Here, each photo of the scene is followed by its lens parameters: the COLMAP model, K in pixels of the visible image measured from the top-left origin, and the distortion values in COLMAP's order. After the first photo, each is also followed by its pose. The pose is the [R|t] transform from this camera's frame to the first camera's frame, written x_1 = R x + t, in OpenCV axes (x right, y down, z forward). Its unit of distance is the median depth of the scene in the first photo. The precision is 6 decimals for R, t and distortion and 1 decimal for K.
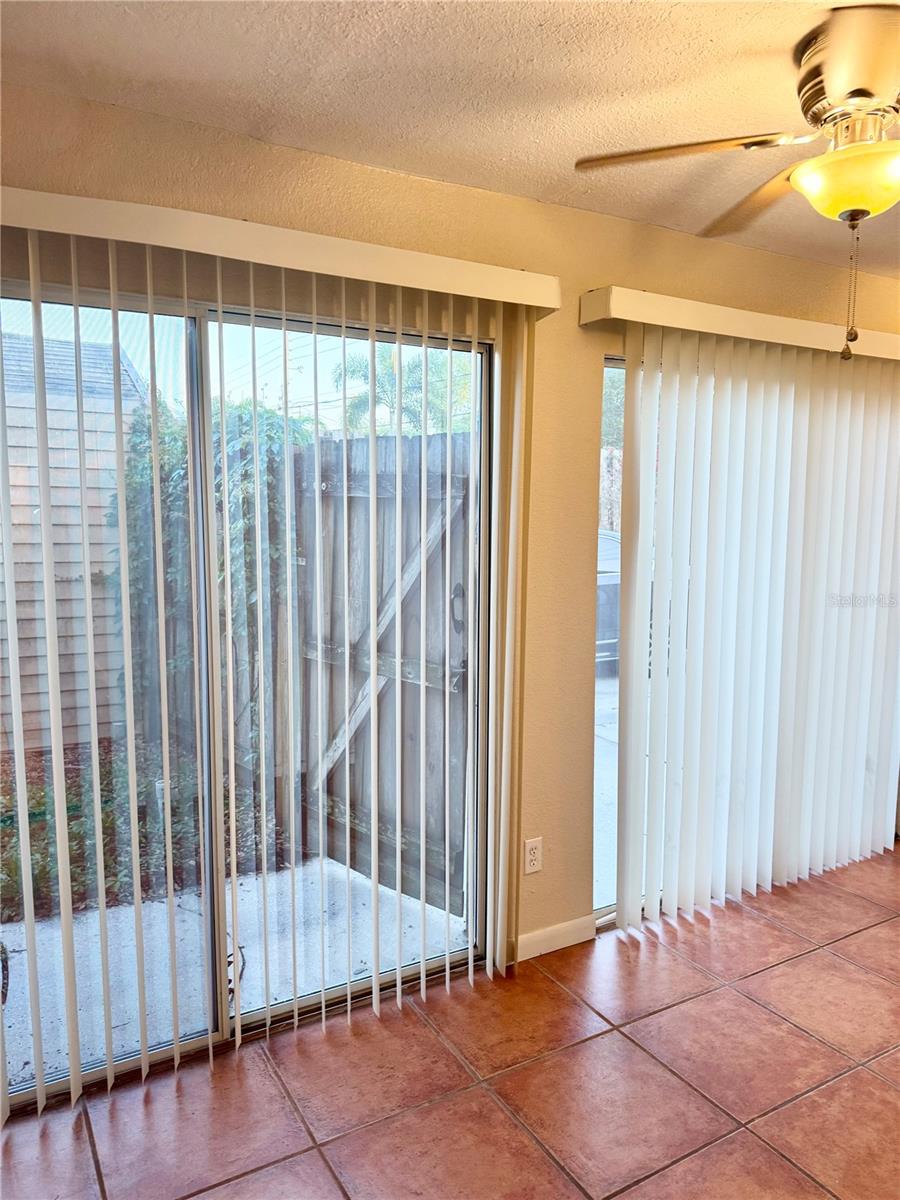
lens RADIAL K [[838.3, 0, 454.5], [0, 838.3, 603.6], [0, 0, 1]] dist [0.024381, -0.033409]
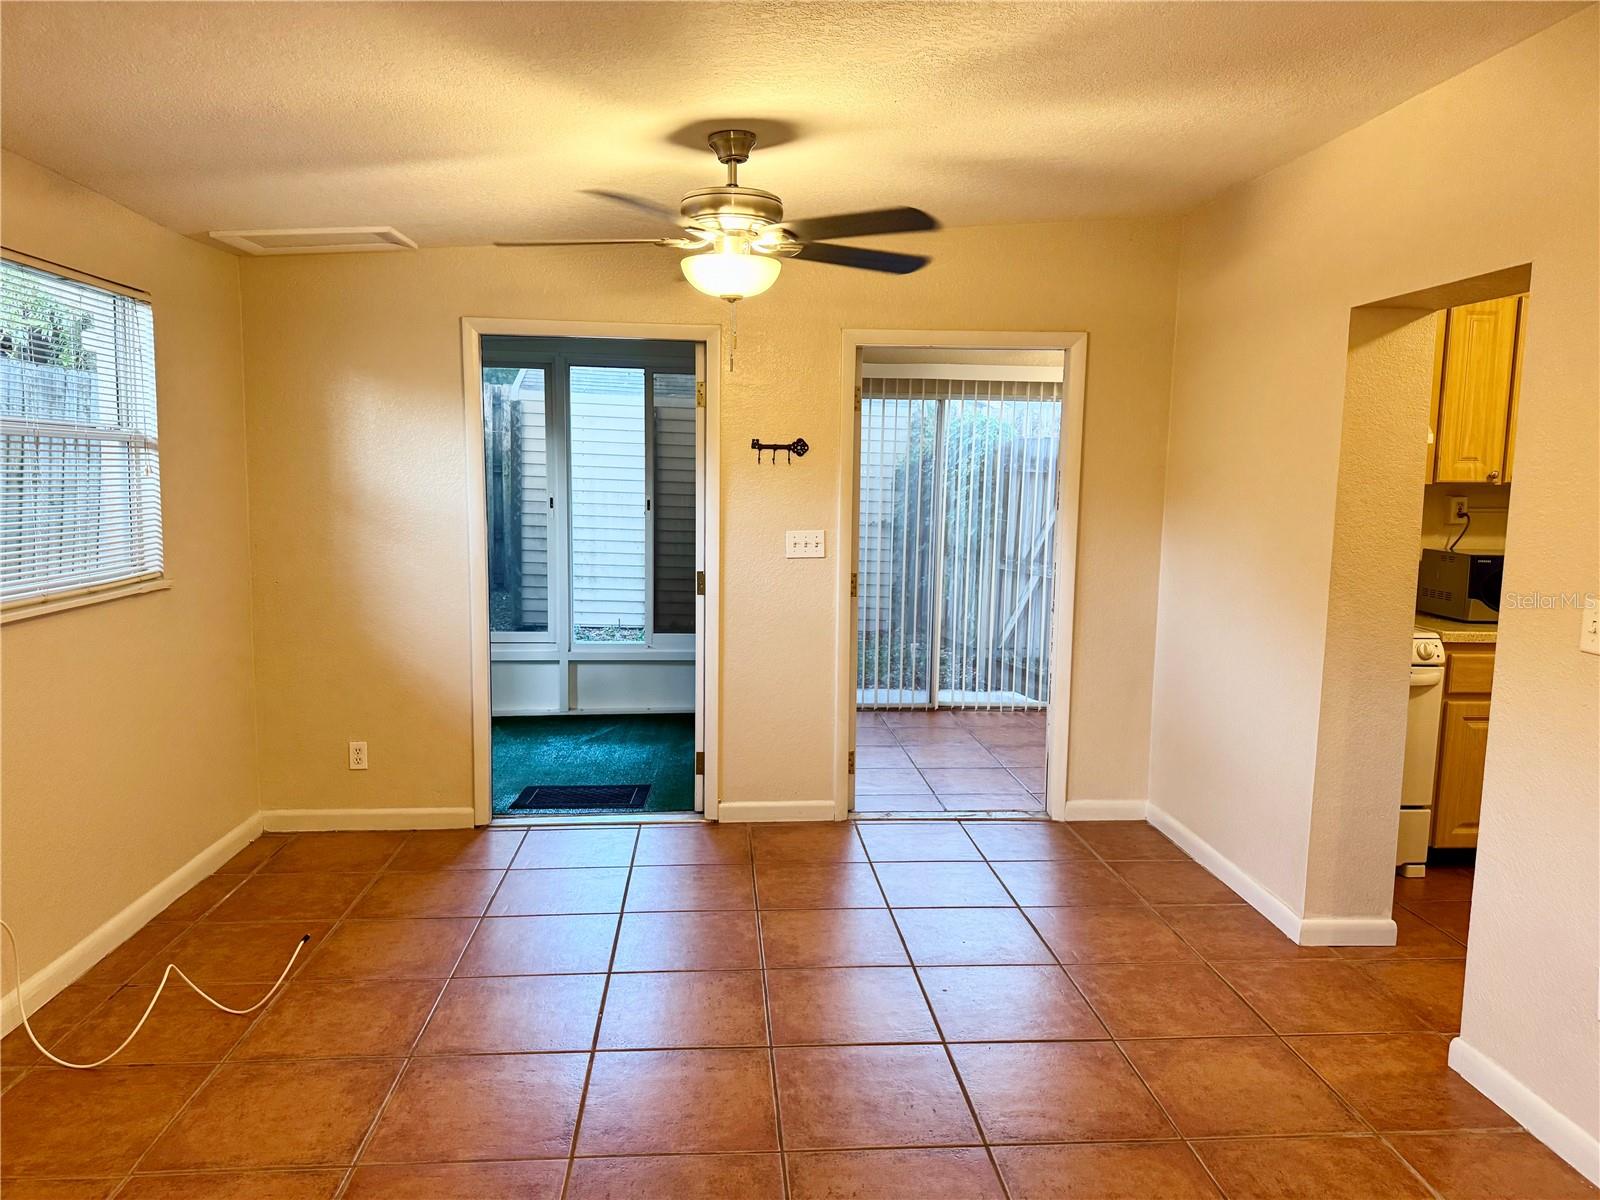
lens RADIAL K [[1117.7, 0, 794.3], [0, 1117.7, 604.9], [0, 0, 1]] dist [0.024381, -0.033409]
pose [[0.905348, 0.036029, -0.423140, 0.437376], [-0.041011, 0.999155, -0.002672, 0.174216], [0.422686, 0.019772, 0.906060, -1.312542]]
